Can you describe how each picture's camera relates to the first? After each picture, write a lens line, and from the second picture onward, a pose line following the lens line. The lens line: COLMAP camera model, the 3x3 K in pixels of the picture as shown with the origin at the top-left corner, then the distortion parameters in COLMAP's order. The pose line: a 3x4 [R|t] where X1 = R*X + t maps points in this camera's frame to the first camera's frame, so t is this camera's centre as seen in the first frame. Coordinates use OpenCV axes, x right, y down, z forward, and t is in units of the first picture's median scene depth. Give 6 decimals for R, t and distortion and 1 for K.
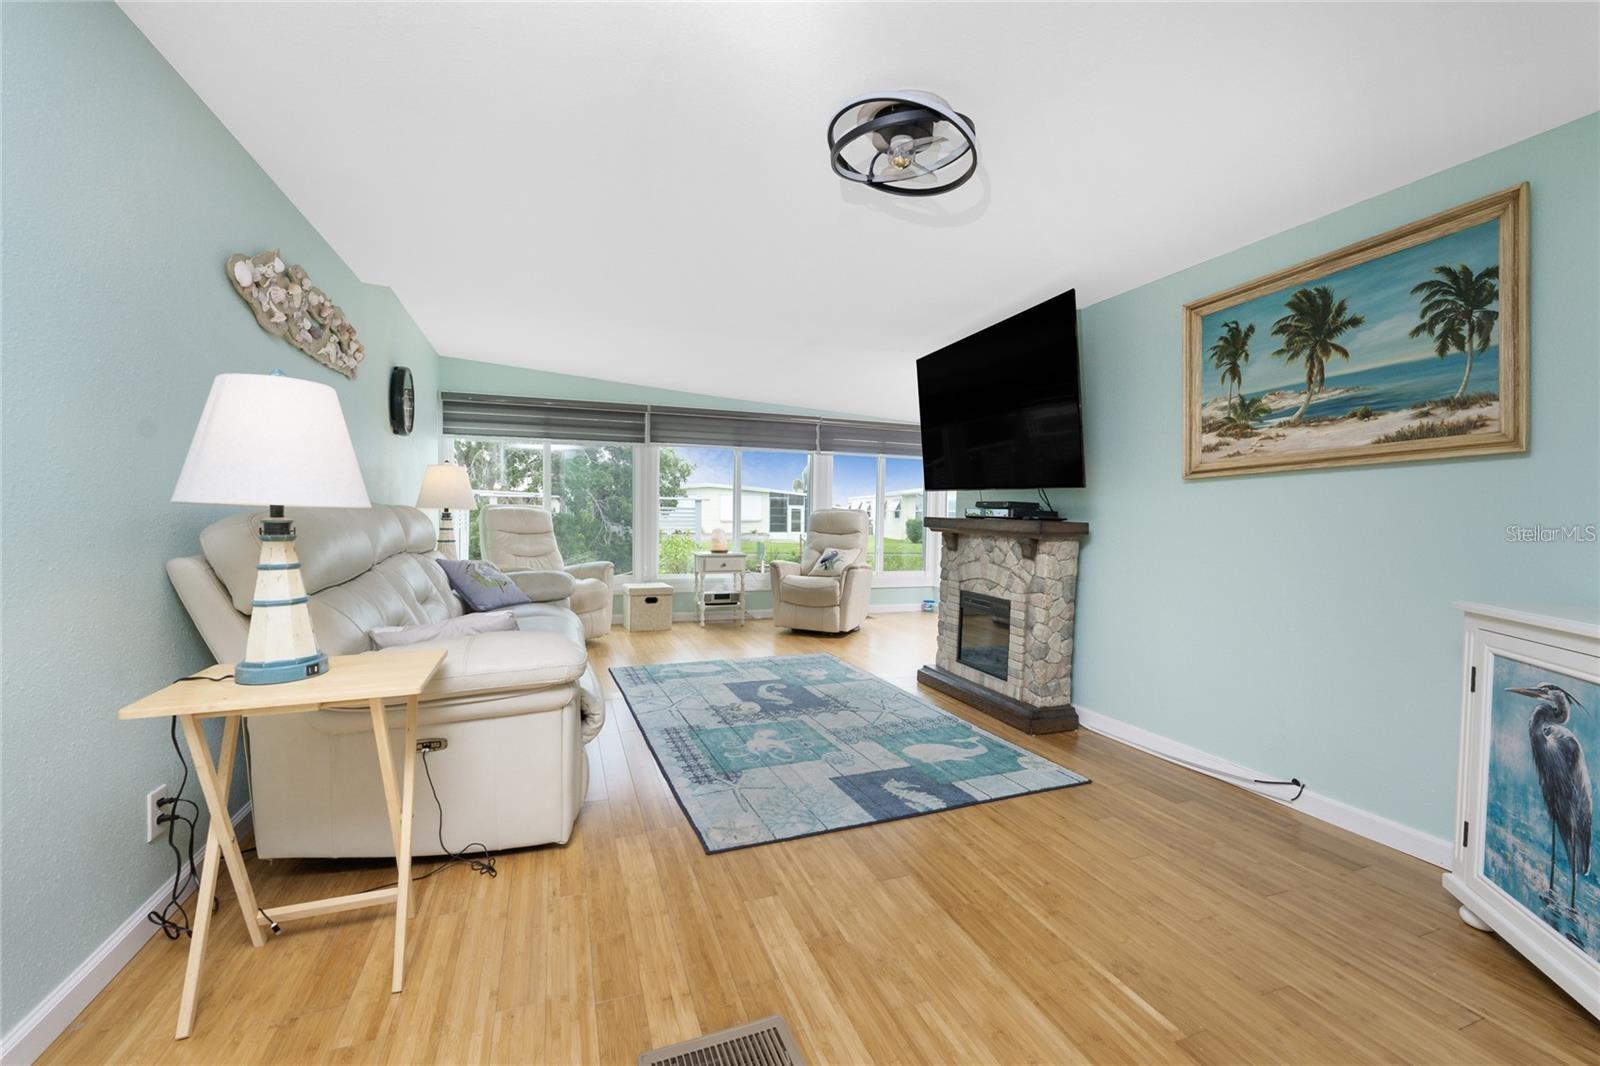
lens RADIAL K [[650.9, 0, 793.3], [0, 650.9, 538.7], [0, 0, 1]] dist [-0.010315, -0.000025]
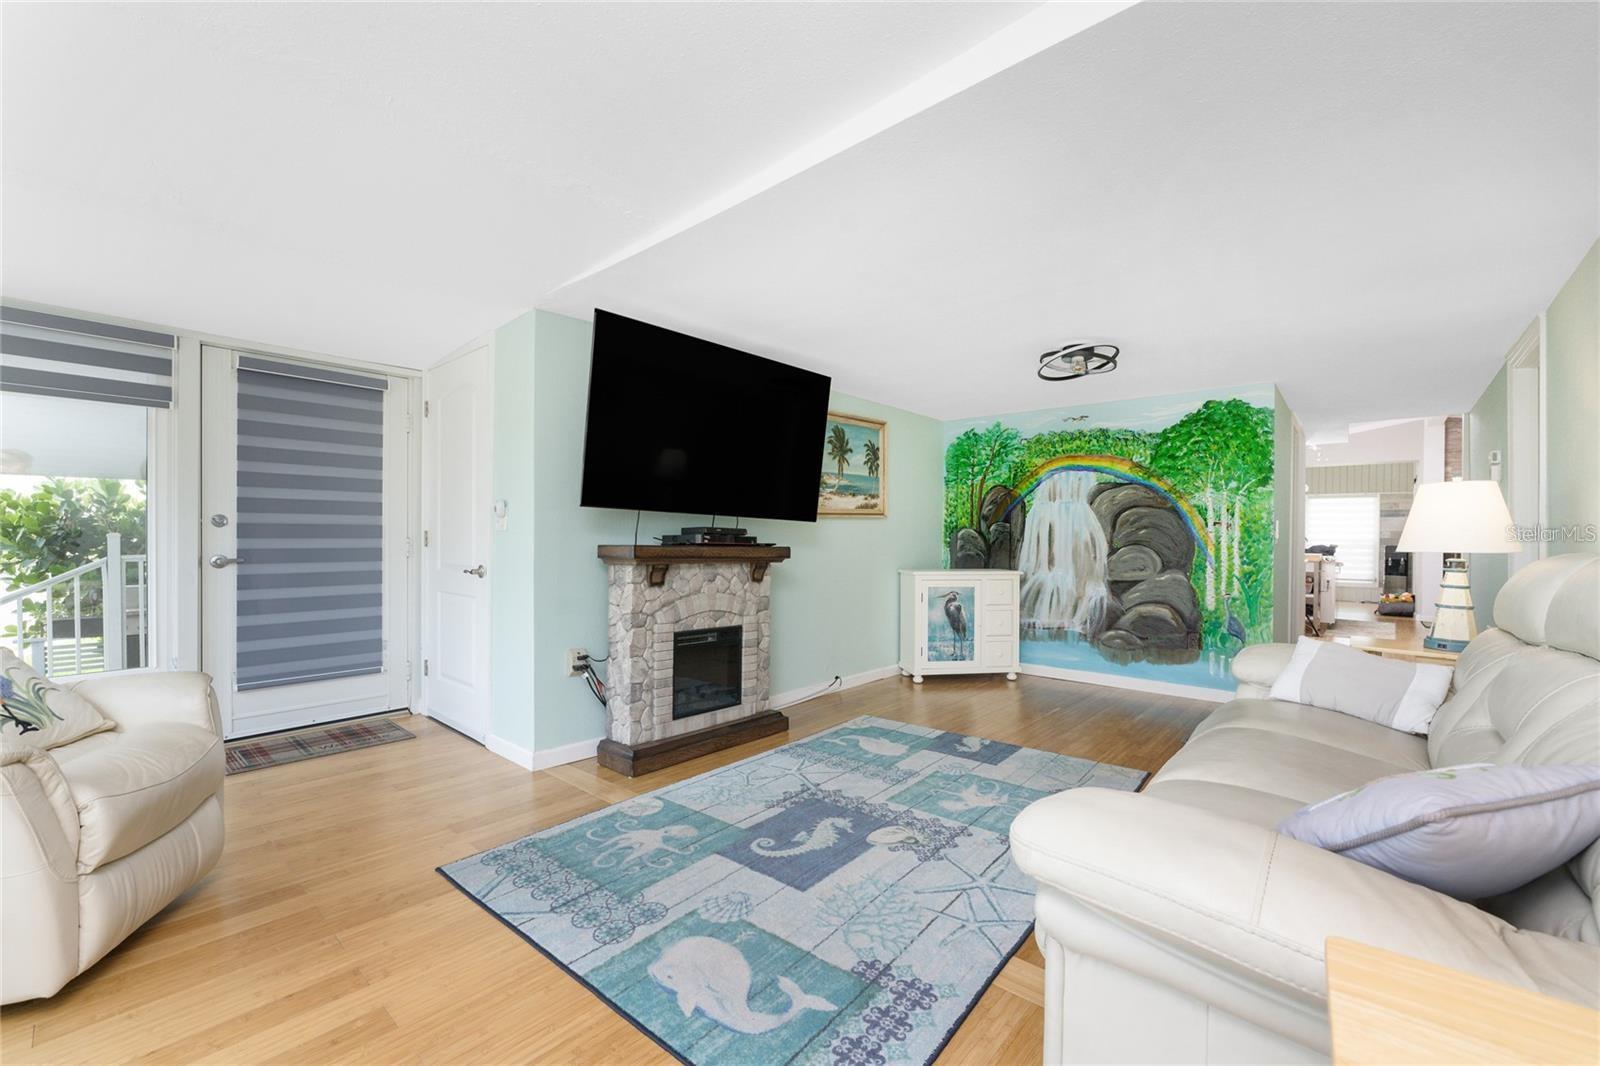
lens RADIAL K [[657.4, 0, 798.7], [0, 657.4, 541.9], [0, 0, 1]] dist [-0.007720, 0.000258]
pose [[-0.485243, -0.020023, 0.874150, -0.644747], [0.016851, 0.999338, 0.032245, -0.070889], [-0.874217, 0.030377, -0.484585, 1.485884]]
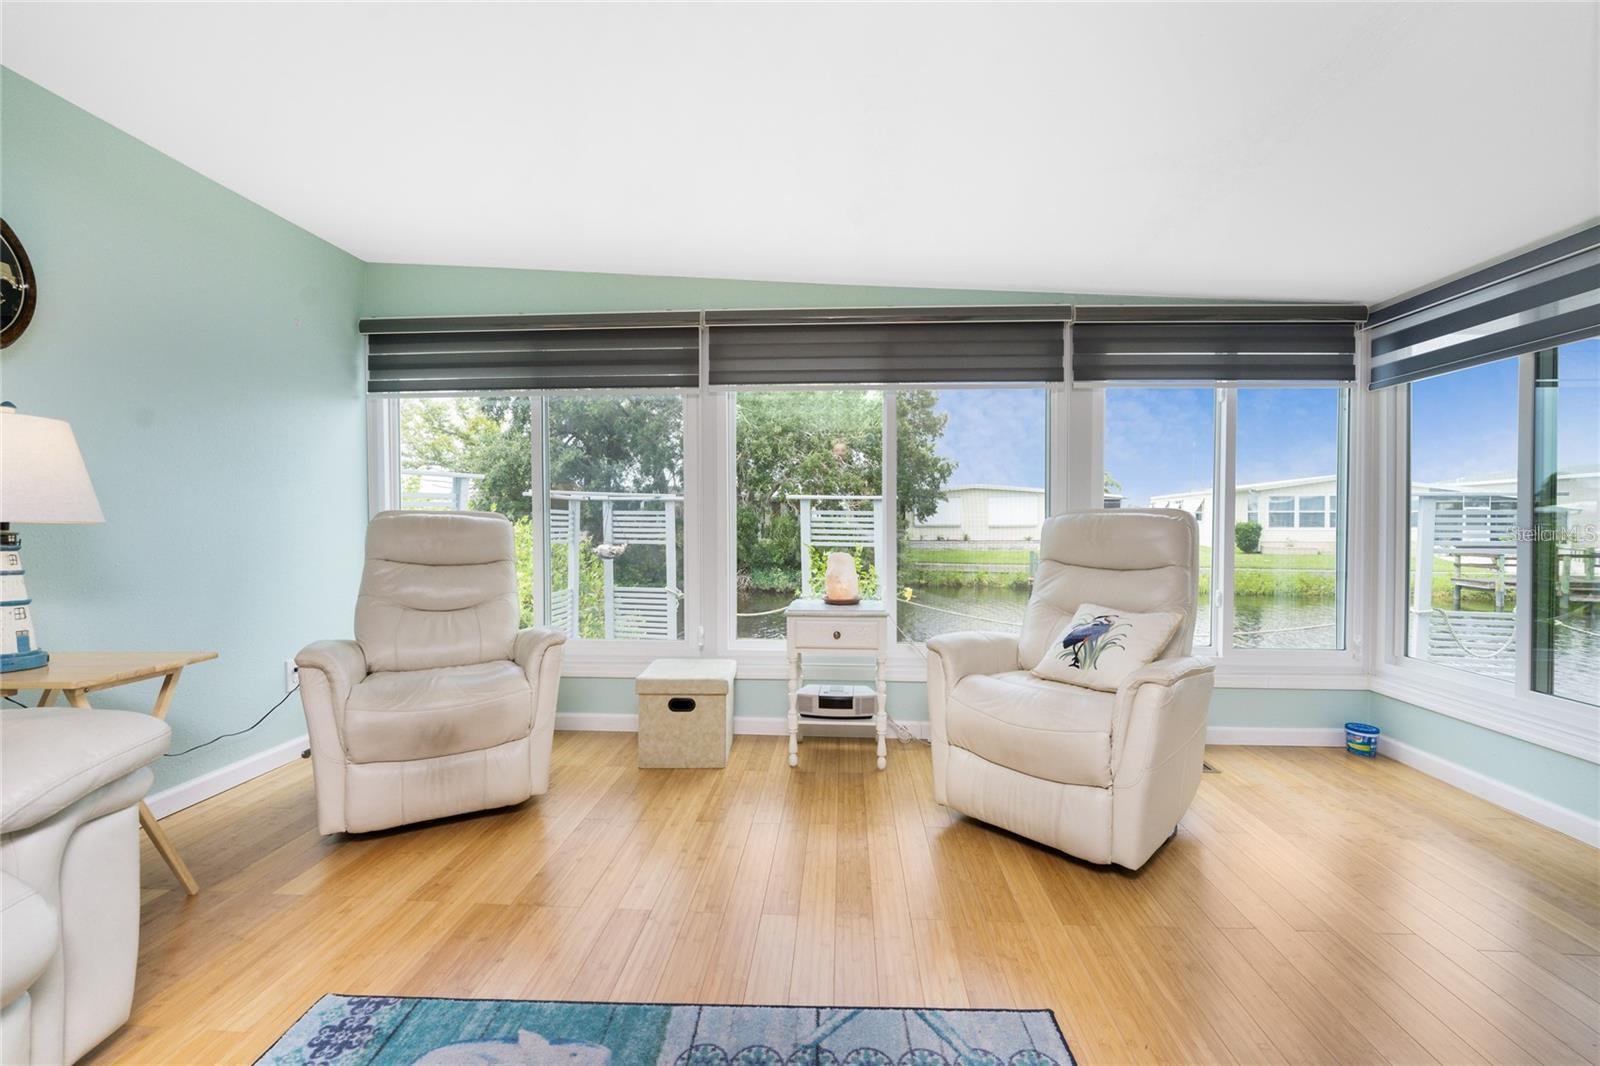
lens RADIAL K [[654.2, 0, 808.2], [0, 654.2, 528.2], [0, 0, 1]] dist [-0.008176, -0.000048]
pose [[0.921225, -0.005343, -0.388992, 0.098221], [-0.003785, 0.999735, -0.022695, -0.043134], [0.389011, 0.022380, 0.920961, 1.034602]]
